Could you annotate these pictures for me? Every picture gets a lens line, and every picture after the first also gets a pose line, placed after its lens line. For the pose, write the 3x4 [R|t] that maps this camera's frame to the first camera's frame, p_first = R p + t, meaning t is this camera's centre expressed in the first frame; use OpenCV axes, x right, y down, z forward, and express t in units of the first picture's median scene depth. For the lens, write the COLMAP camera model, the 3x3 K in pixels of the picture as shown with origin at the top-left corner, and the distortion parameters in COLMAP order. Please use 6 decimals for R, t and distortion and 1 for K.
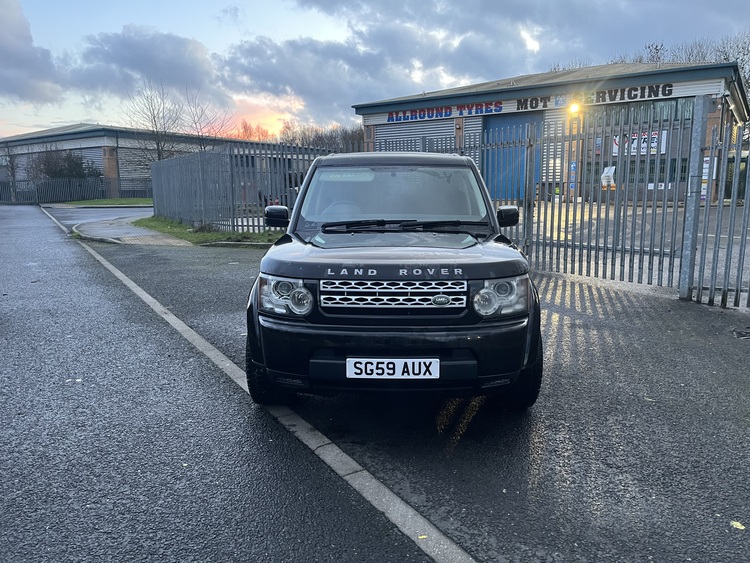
lens RADIAL K [[574.8, 0, 376.6], [0, 574.8, 281.1], [0, 0, 1]] dist [0.090762, -0.128557]
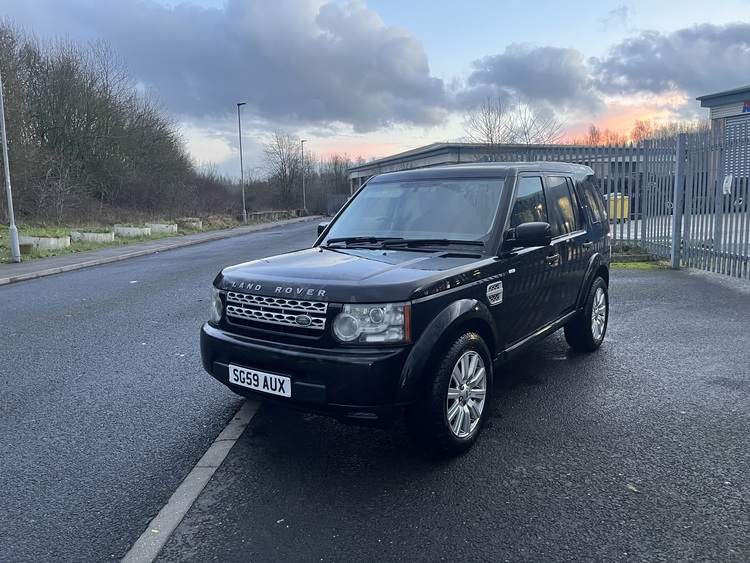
lens RADIAL K [[574.8, 0, 376.6], [0, 574.8, 281.1], [0, 0, 1]] dist [0.090762, -0.128557]
pose [[0.813775, 0.064888, -0.577546, 0.094238], [-0.072360, 0.997328, 0.010094, -0.006443], [0.576658, 0.033577, 0.816295, 0.030439]]
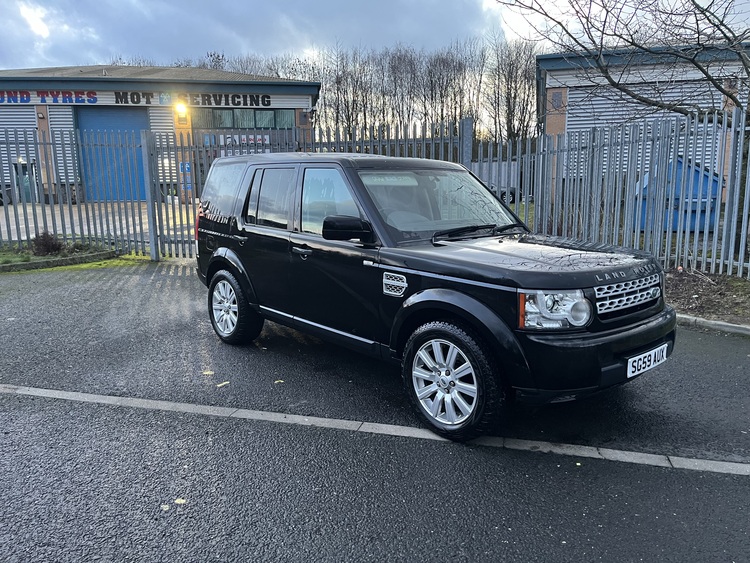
lens RADIAL K [[574.8, 0, 376.6], [0, 574.8, 281.1], [0, 0, 1]] dist [0.090762, -0.128557]
pose [[0.726075, -0.110319, 0.678708, -0.125562], [0.110408, 0.992943, 0.043282, -0.011630], [-0.678694, 0.043509, 0.733132, 0.063364]]
